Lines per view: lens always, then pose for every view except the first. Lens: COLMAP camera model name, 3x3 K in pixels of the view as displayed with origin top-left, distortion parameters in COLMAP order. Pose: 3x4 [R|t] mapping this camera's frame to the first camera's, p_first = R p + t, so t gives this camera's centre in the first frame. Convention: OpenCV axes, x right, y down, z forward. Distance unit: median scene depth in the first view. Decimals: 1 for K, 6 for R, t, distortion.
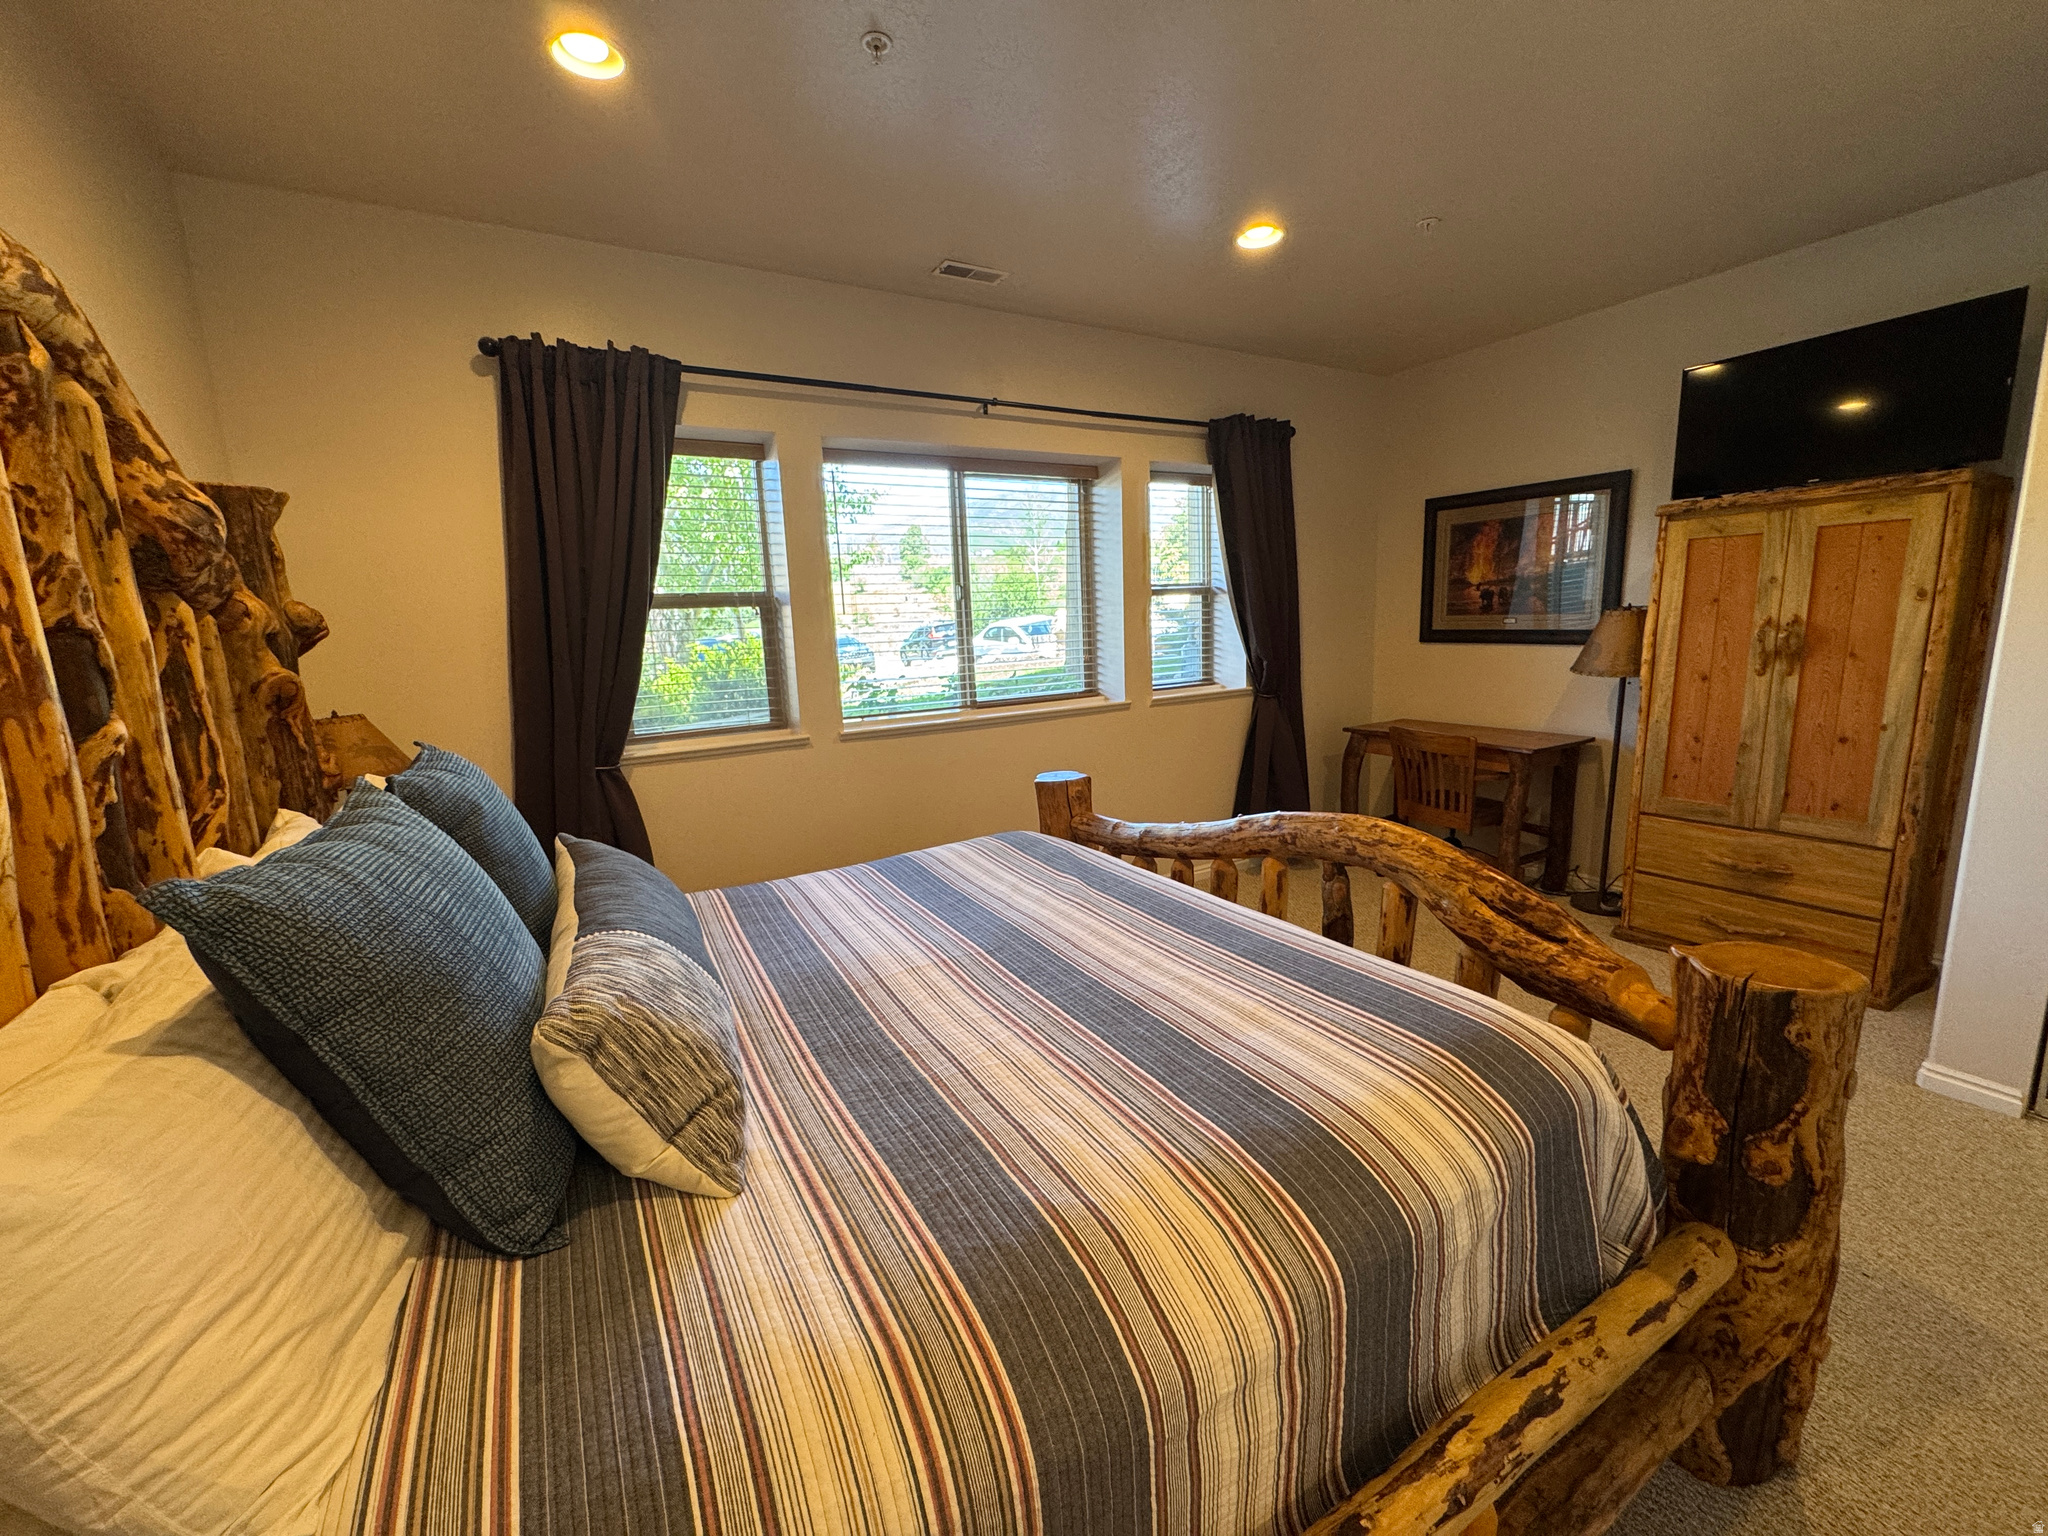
lens RADIAL K [[815.2, 0, 1023.1], [0, 815.2, 762.1], [0, 0, 1]] dist [-0.000263, 0.000194]
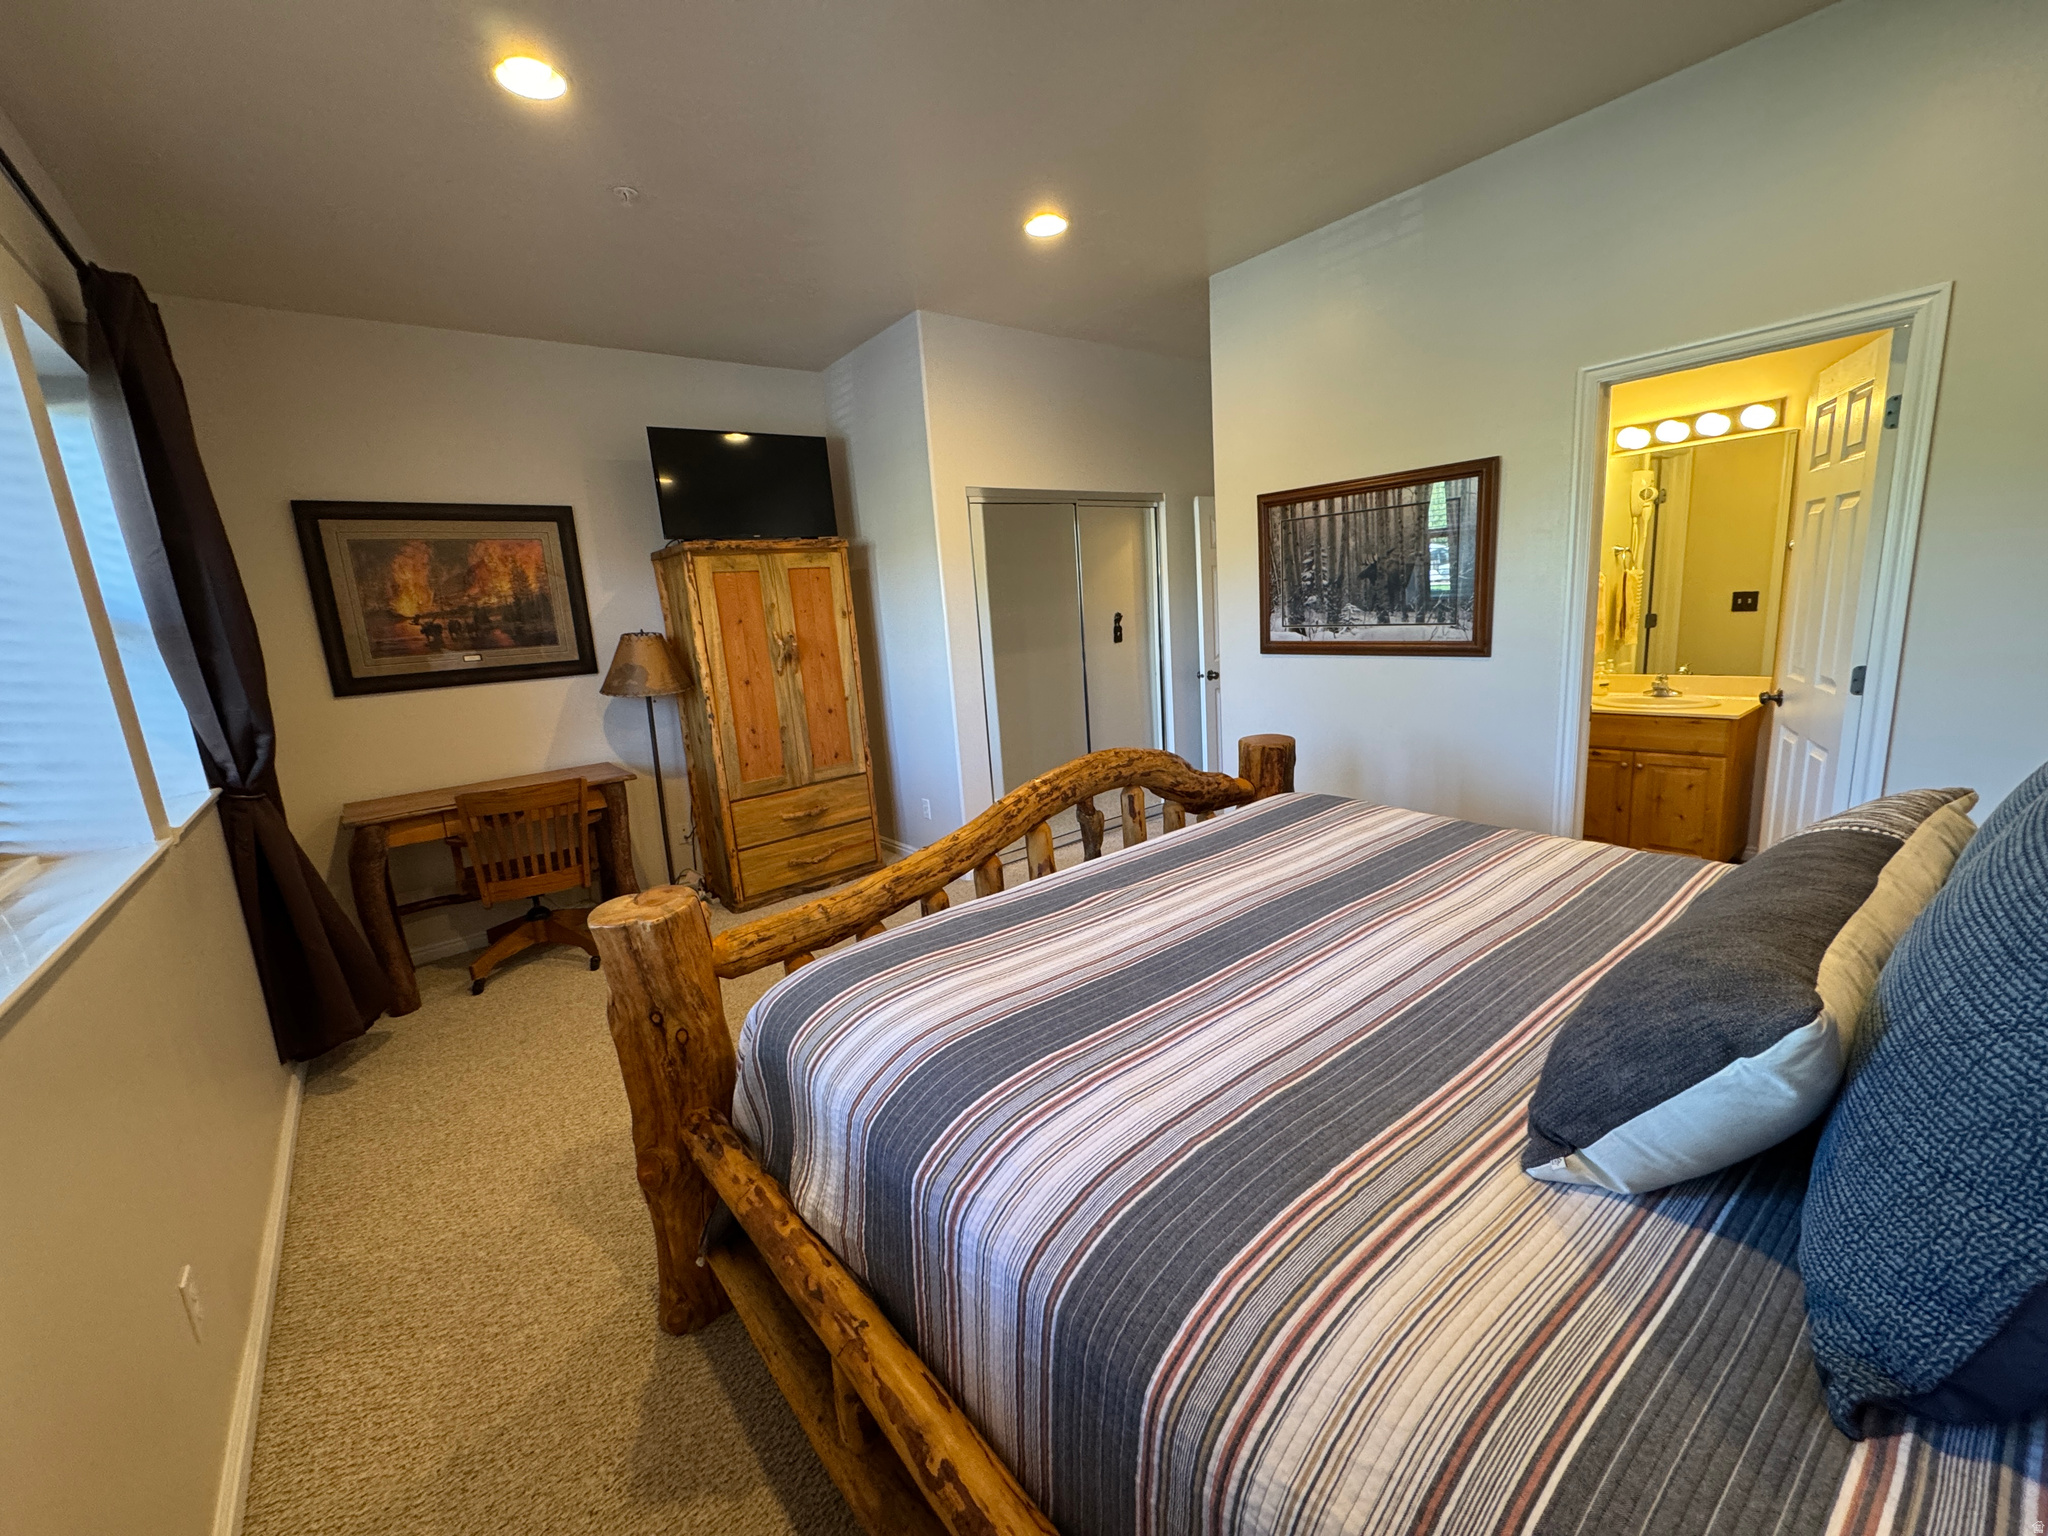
lens RADIAL K [[815.2, 0, 1023.1], [0, 815.2, 762.1], [0, 0, 1]] dist [-0.000263, 0.000194]
pose [[-0.142197, -0.141151, 0.979723, -0.517710], [0.246887, 0.953441, 0.173198, -0.106719], [-0.958554, 0.266509, -0.100727, 0.809532]]
